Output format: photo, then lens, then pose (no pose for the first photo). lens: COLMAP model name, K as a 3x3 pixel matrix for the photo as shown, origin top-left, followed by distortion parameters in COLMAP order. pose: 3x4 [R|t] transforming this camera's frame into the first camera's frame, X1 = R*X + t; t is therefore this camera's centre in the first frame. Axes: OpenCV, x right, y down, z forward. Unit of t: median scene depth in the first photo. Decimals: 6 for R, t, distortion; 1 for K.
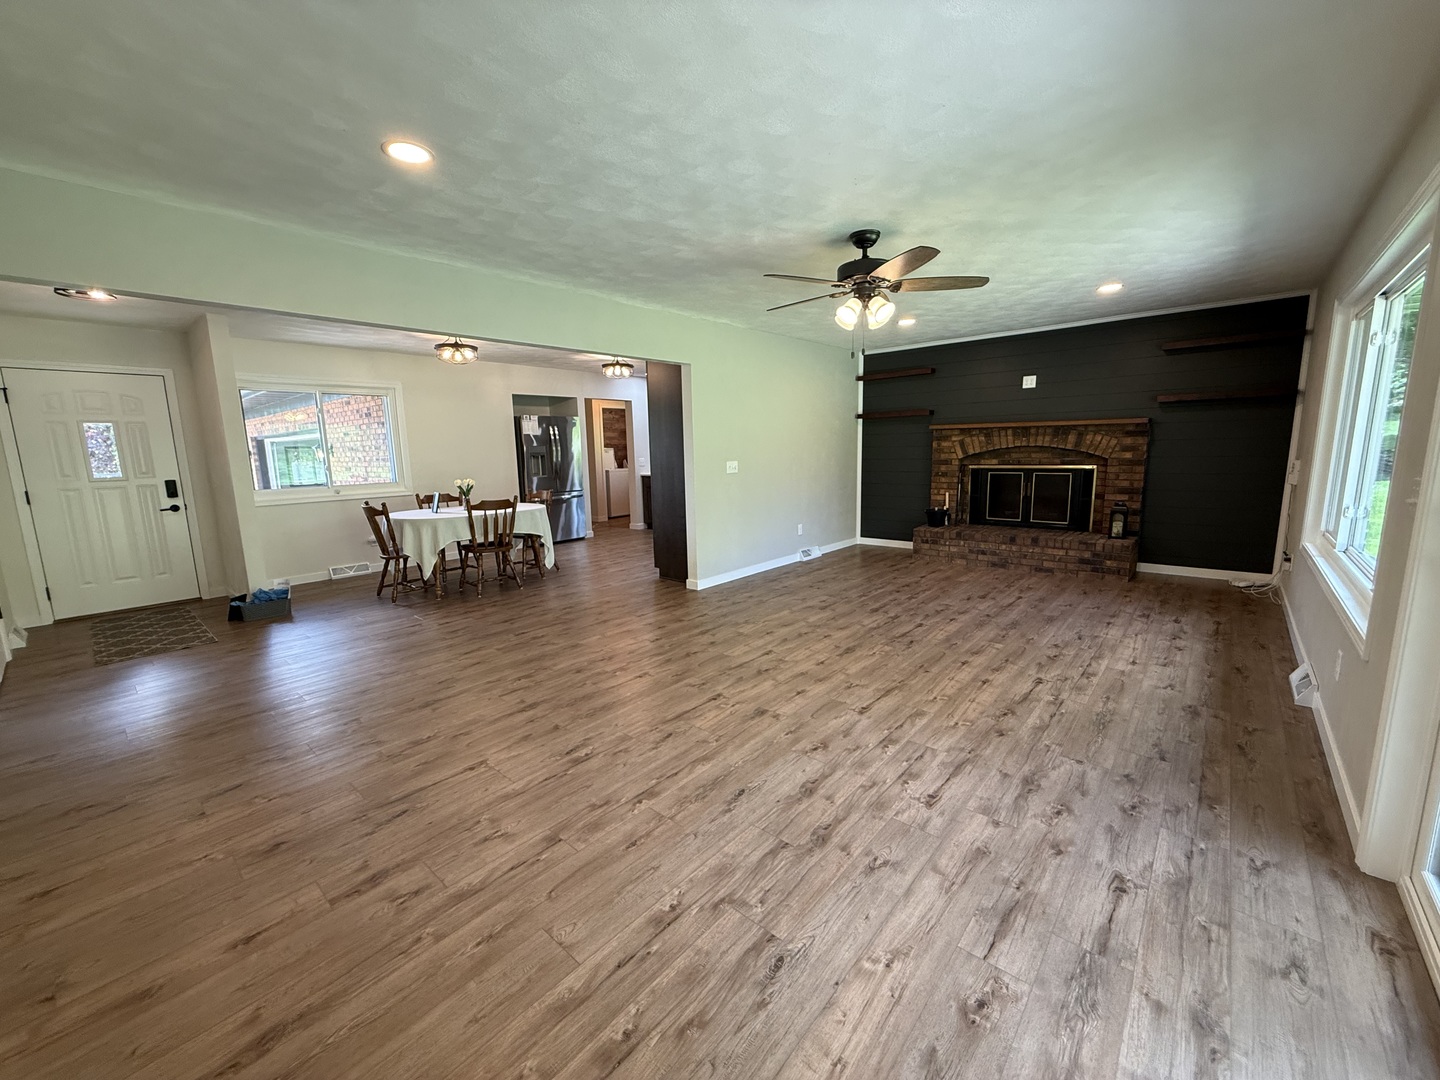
lens RADIAL K [[573.6, 0, 719.7], [0, 573.6, 538.0], [0, 0, 1]] dist [-0.000728, 0.000474]
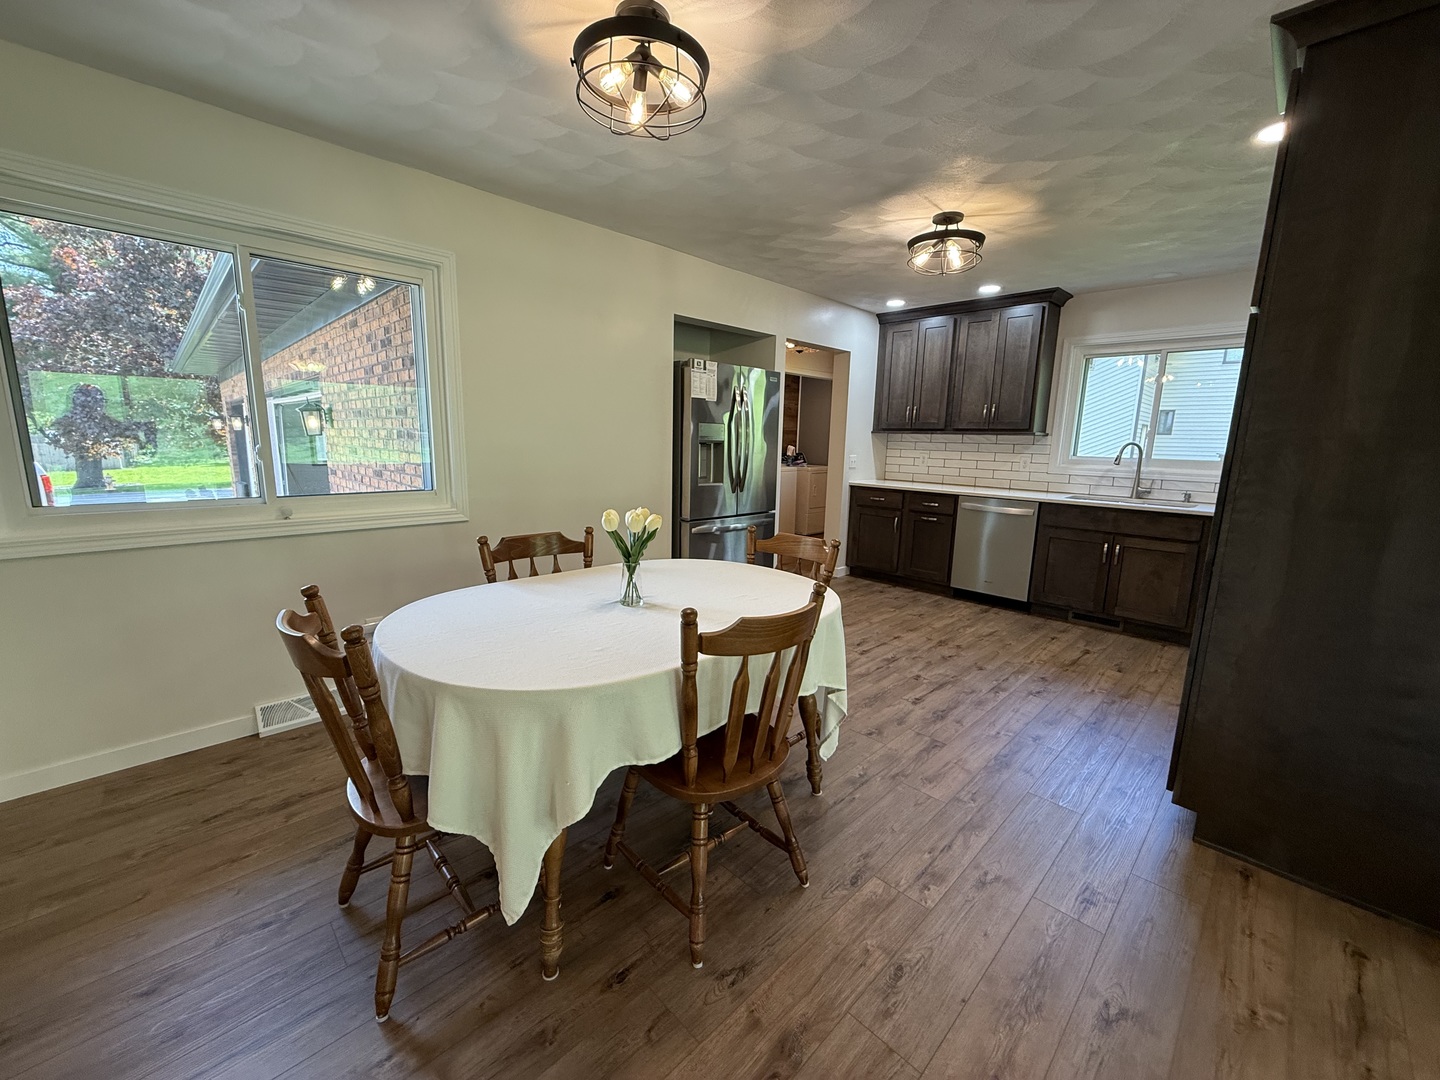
lens RADIAL K [[573.6, 0, 718.8], [0, 573.6, 538.8], [0, 0, 1]] dist [-0.000728, 0.000474]
pose [[0.996141, 0.057912, -0.065952, -0.383340], [-0.056801, 0.998212, 0.018607, -0.098024], [0.066911, -0.014789, 0.997649, 0.701000]]
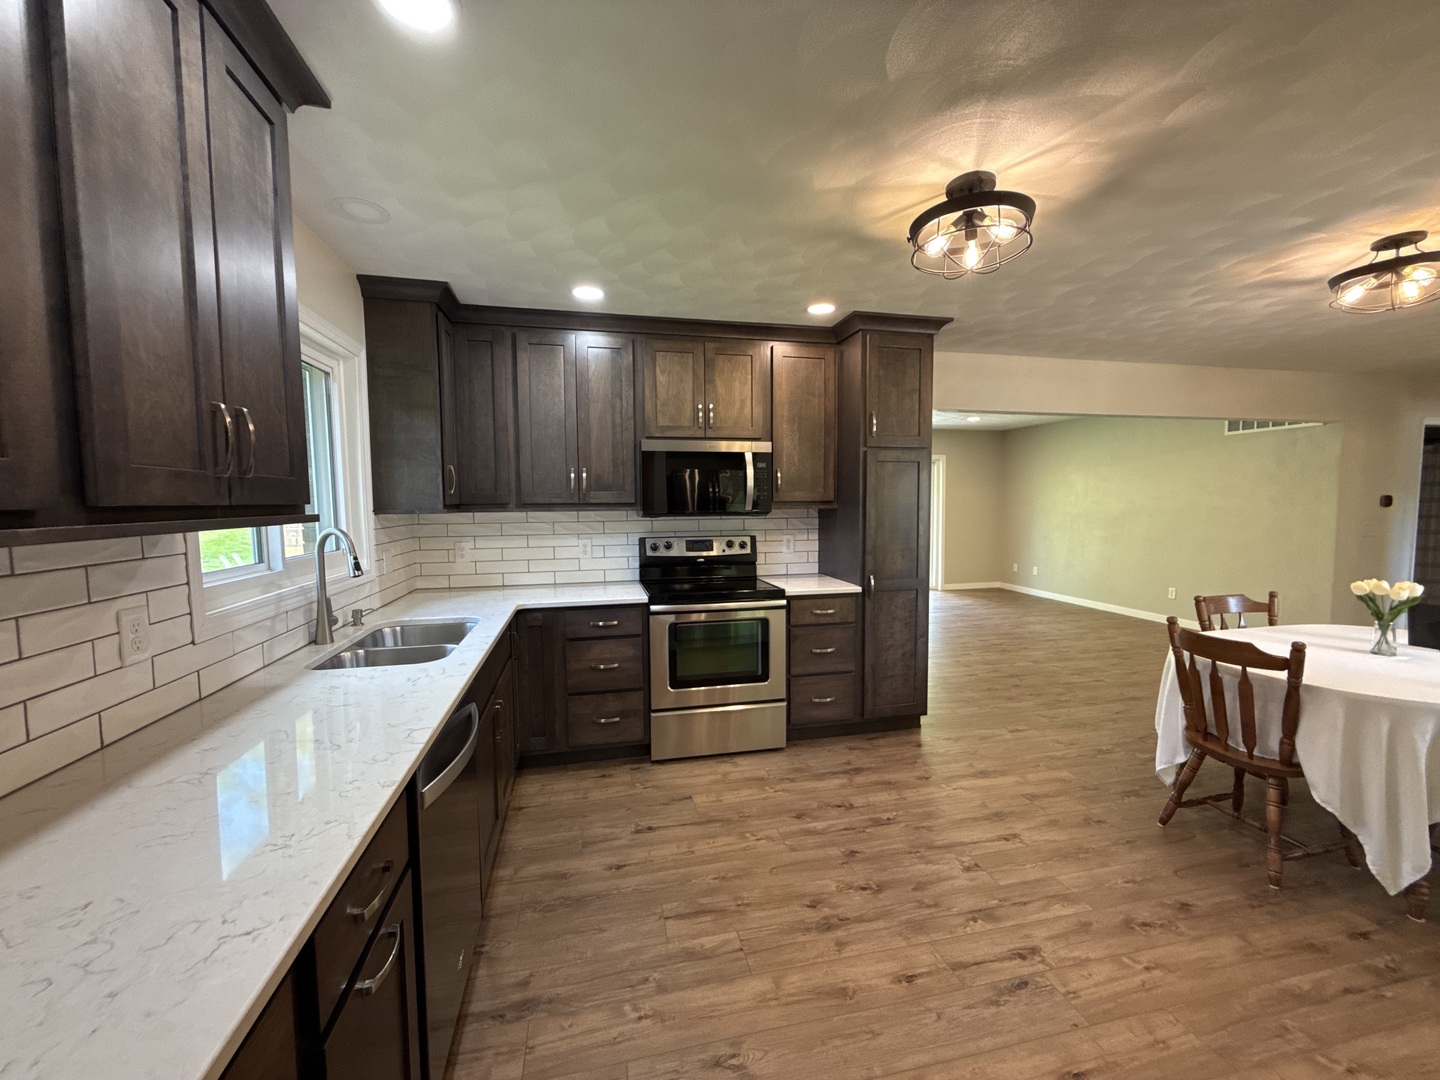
lens RADIAL K [[573.6, 0, 719.1], [0, 573.6, 538.2], [0, 0, 1]] dist [-0.000728, 0.000474]
pose [[-0.806212, -0.008591, 0.591564, -0.306176], [0.120897, 0.976403, 0.178944, -0.273836], [-0.579142, 0.215786, -0.786149, 1.650520]]
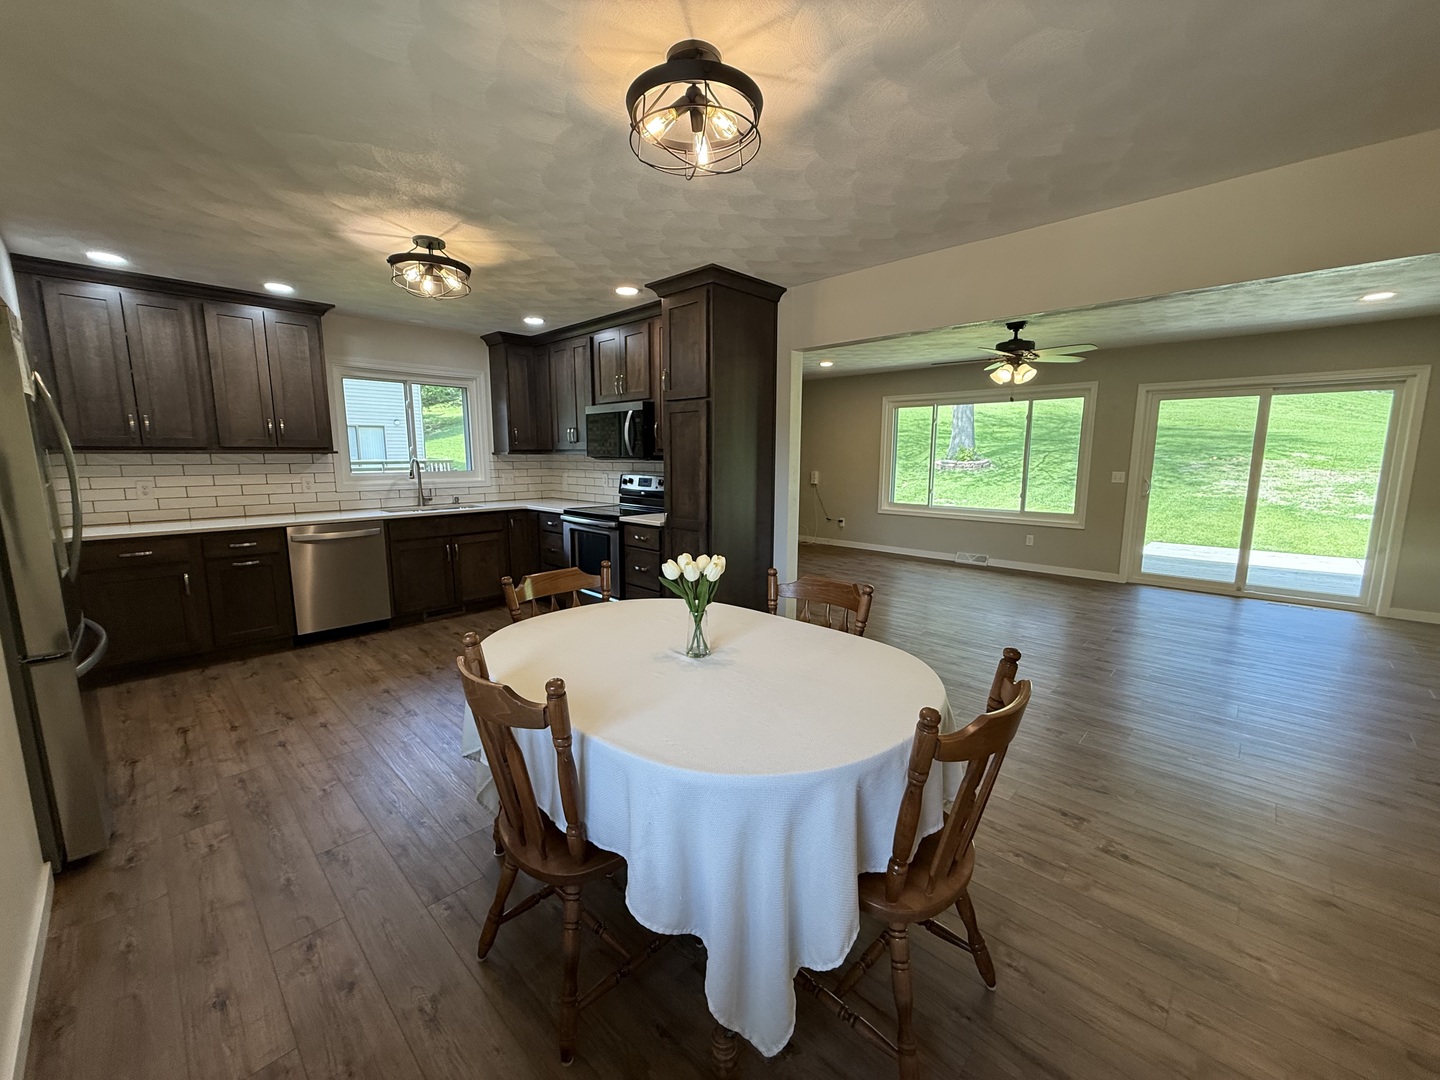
lens RADIAL K [[573.6, 0, 720.8], [0, 573.6, 537.8], [0, 0, 1]] dist [-0.000728, 0.000474]
pose [[0.046588, -0.121210, 0.991533, -0.767818], [0.156258, 0.981275, 0.112614, -0.149082], [-0.986617, 0.149688, 0.064655, 0.994958]]
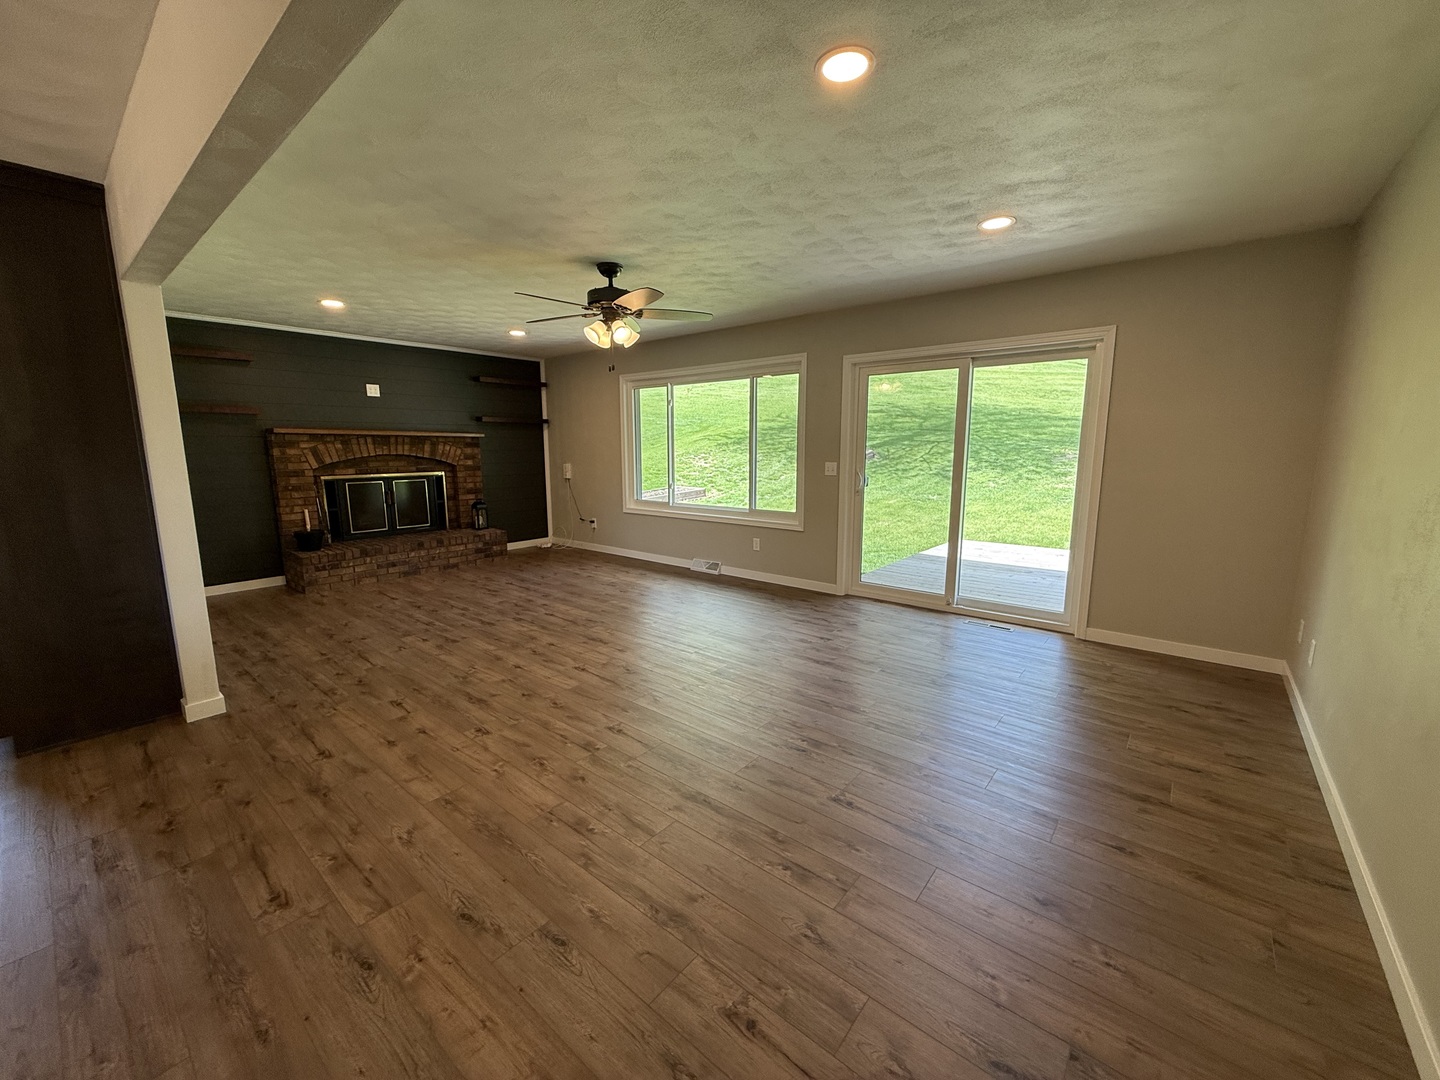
lens RADIAL K [[573.6, 0, 719.3], [0, 573.6, 538.8], [0, 0, 1]] dist [-0.000728, 0.000474]
pose [[-0.025721, -0.135551, 0.990436, -0.545249], [0.162019, 0.977100, 0.137933, -0.066197], [-0.986452, 0.164017, -0.003170, 0.495397]]
